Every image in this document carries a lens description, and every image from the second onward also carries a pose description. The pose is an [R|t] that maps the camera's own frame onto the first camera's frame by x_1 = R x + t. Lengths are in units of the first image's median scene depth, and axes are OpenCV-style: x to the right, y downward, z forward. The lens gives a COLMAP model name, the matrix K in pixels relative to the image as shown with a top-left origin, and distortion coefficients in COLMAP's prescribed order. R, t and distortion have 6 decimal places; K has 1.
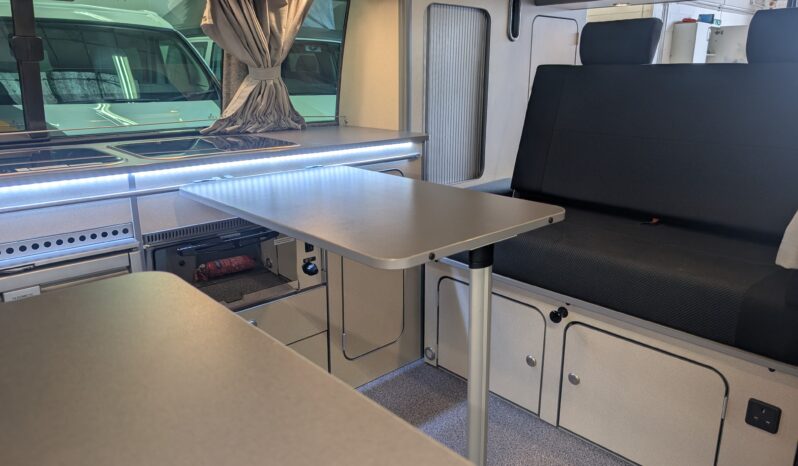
lens RADIAL K [[570.7, 0, 386.7], [0, 570.7, 227.5], [0, 0, 1]] dist [0.003486, -0.005623]
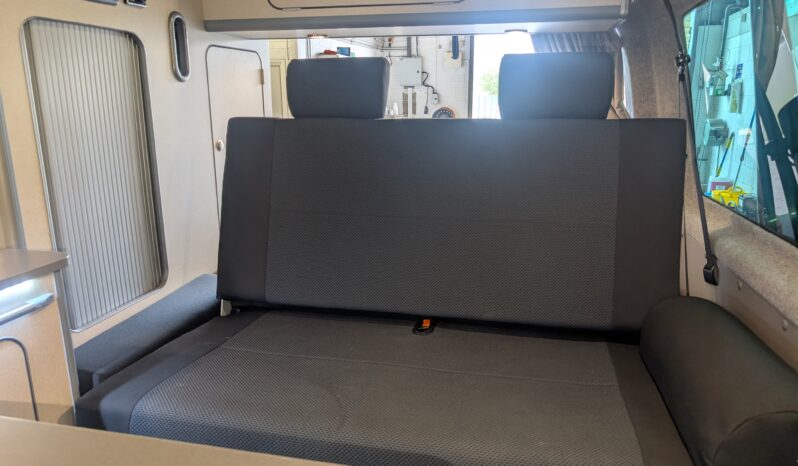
lens RADIAL K [[564.0, 0, 399.0], [0, 564.0, 233.0], [0, 0, 1]] dist [0.001965, 0.000176]
pose [[0.814894, -0.140053, 0.562435, 0.032046], [0.154583, 0.987735, 0.021988, -0.143835], [-0.558616, 0.069026, 0.826549, 0.365698]]
